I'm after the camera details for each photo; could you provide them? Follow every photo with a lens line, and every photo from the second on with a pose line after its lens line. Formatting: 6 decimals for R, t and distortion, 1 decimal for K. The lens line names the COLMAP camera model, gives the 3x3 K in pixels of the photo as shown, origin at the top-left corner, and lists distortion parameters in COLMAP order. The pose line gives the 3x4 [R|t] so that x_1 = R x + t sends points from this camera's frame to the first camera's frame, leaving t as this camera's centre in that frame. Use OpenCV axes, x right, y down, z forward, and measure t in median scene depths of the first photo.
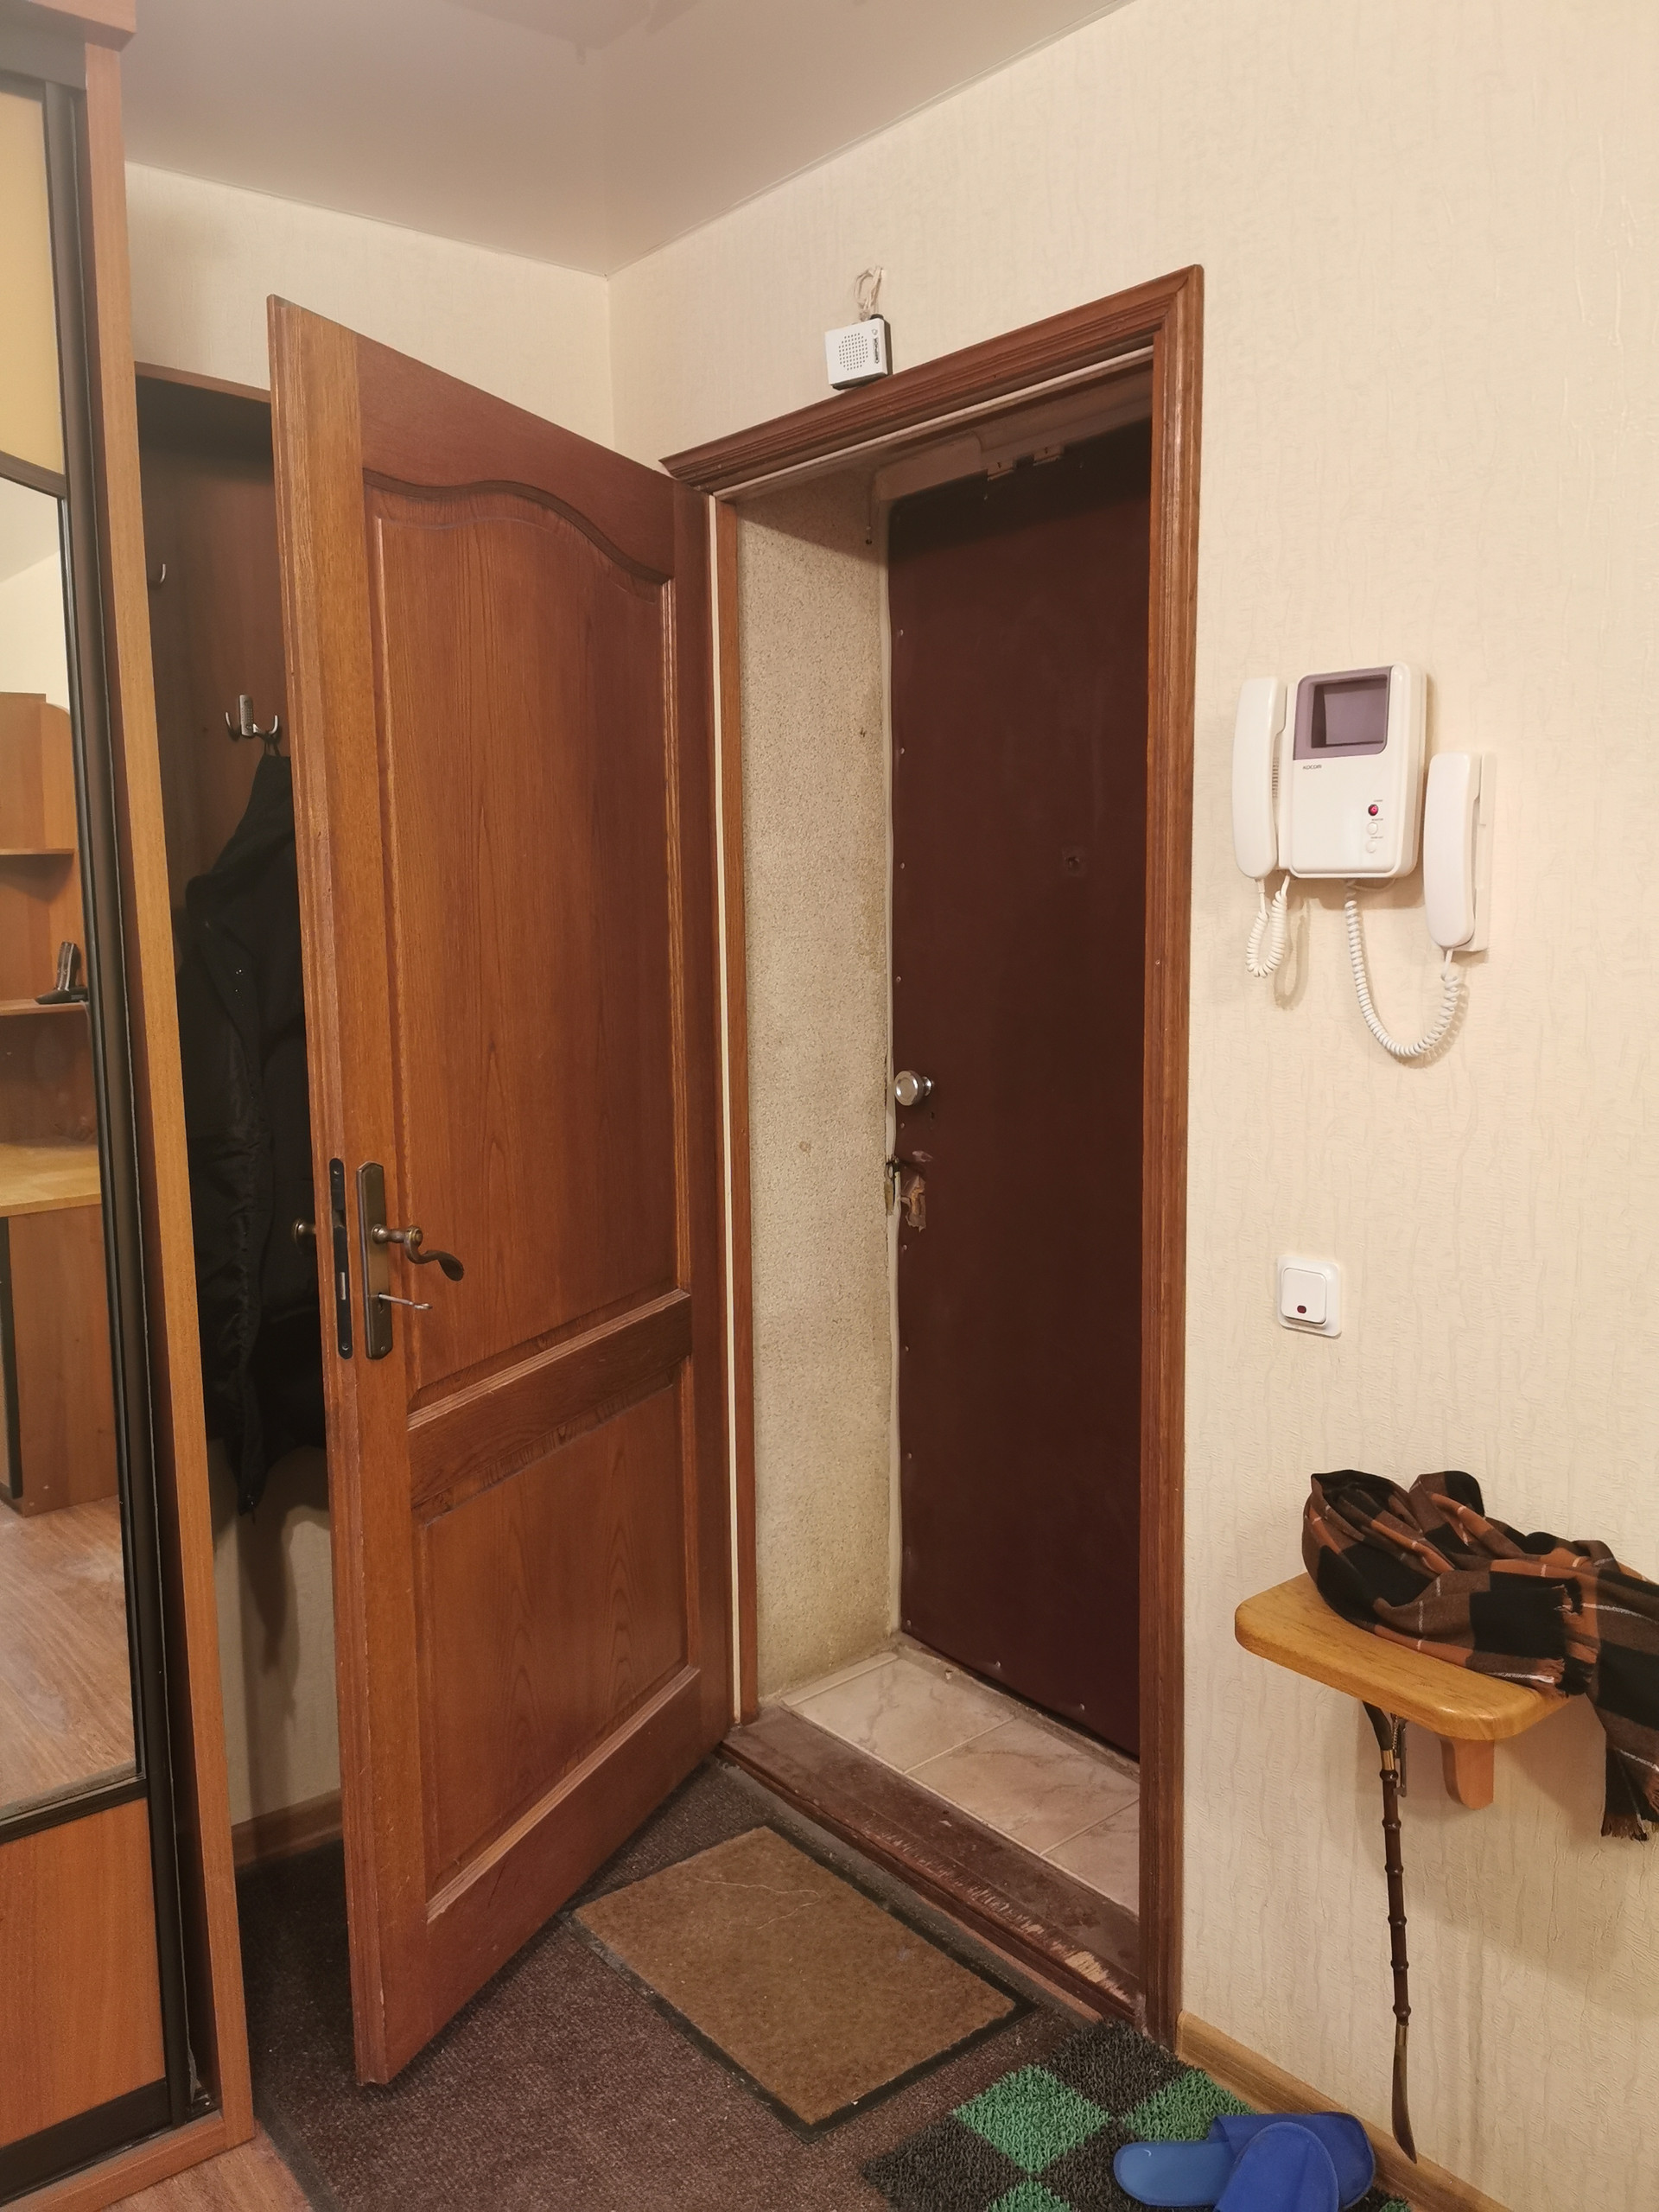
lens RADIAL K [[1738.4, 0, 831.7], [0, 1738.4, 1103.8], [0, 0, 1]] dist [0.032164, -0.005727]
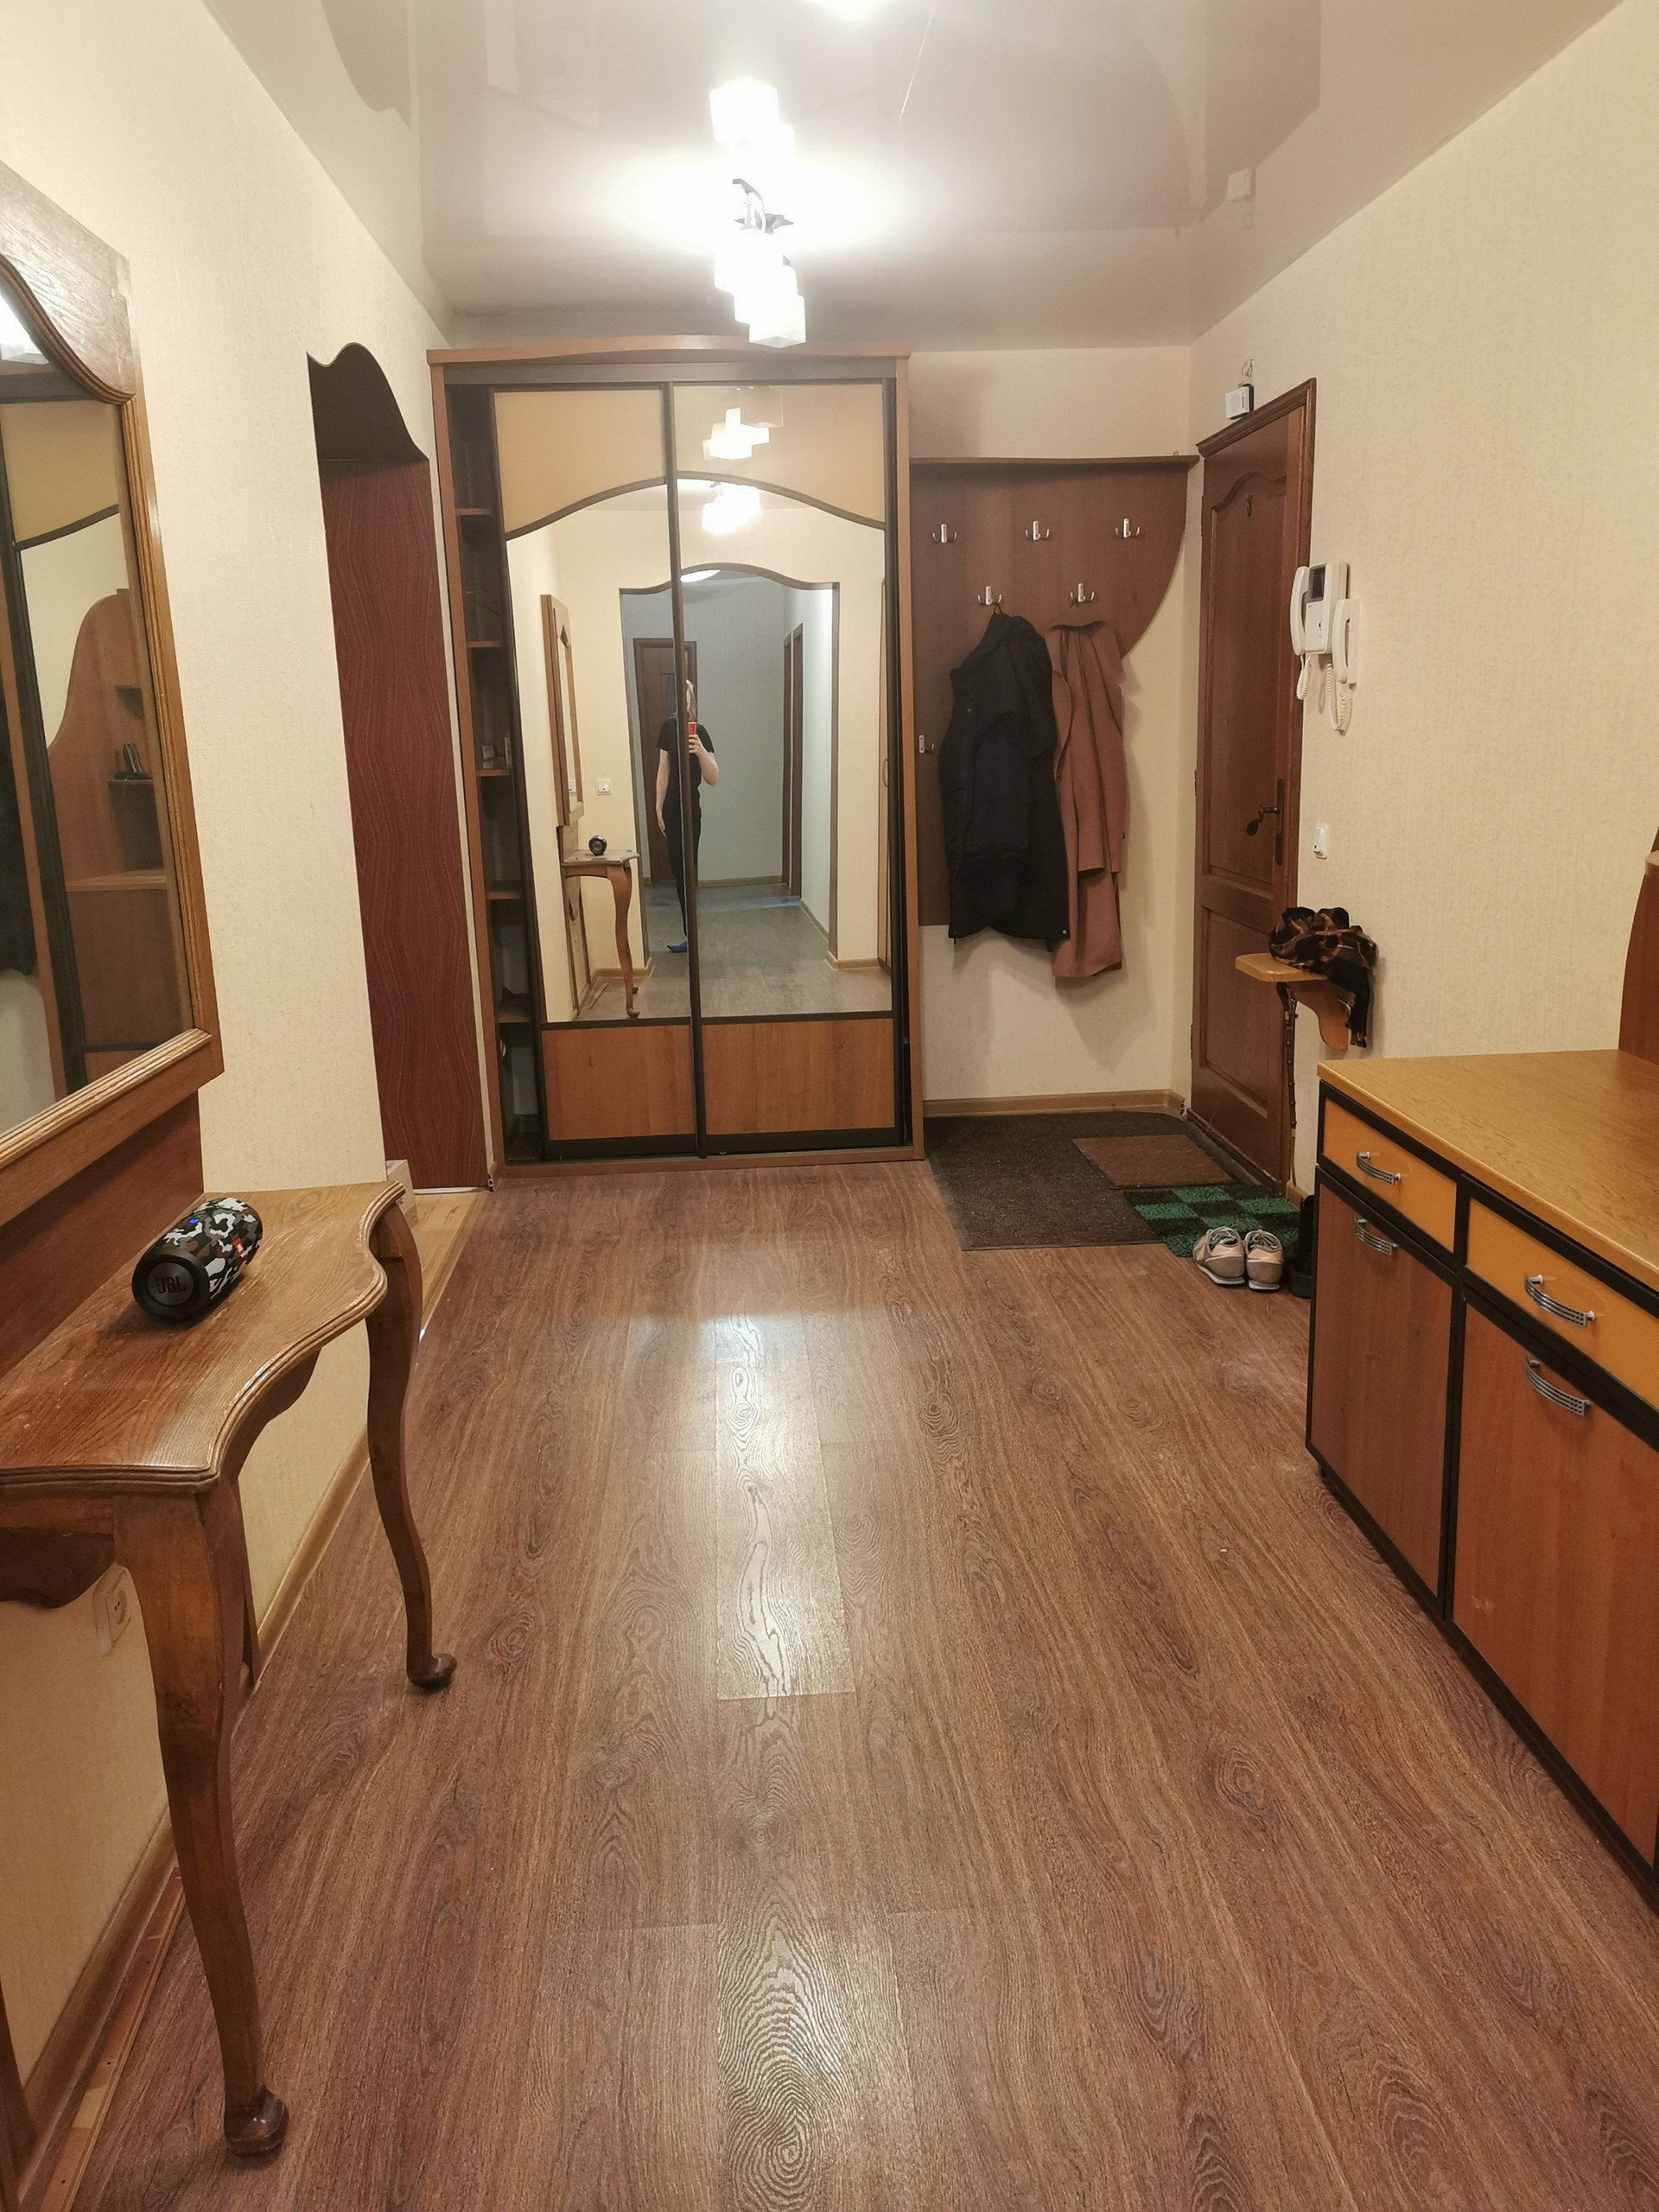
lens RADIAL K [[1738.4, 0, 823.8], [0, 1738.4, 1104.7], [0, 0, 1]] dist [0.032164, -0.005727]
pose [[0.811332, 0.114912, -0.573181, 1.045596], [-0.049901, 0.990525, 0.127947, 0.182543], [0.582453, -0.075205, 0.809378, -1.202609]]
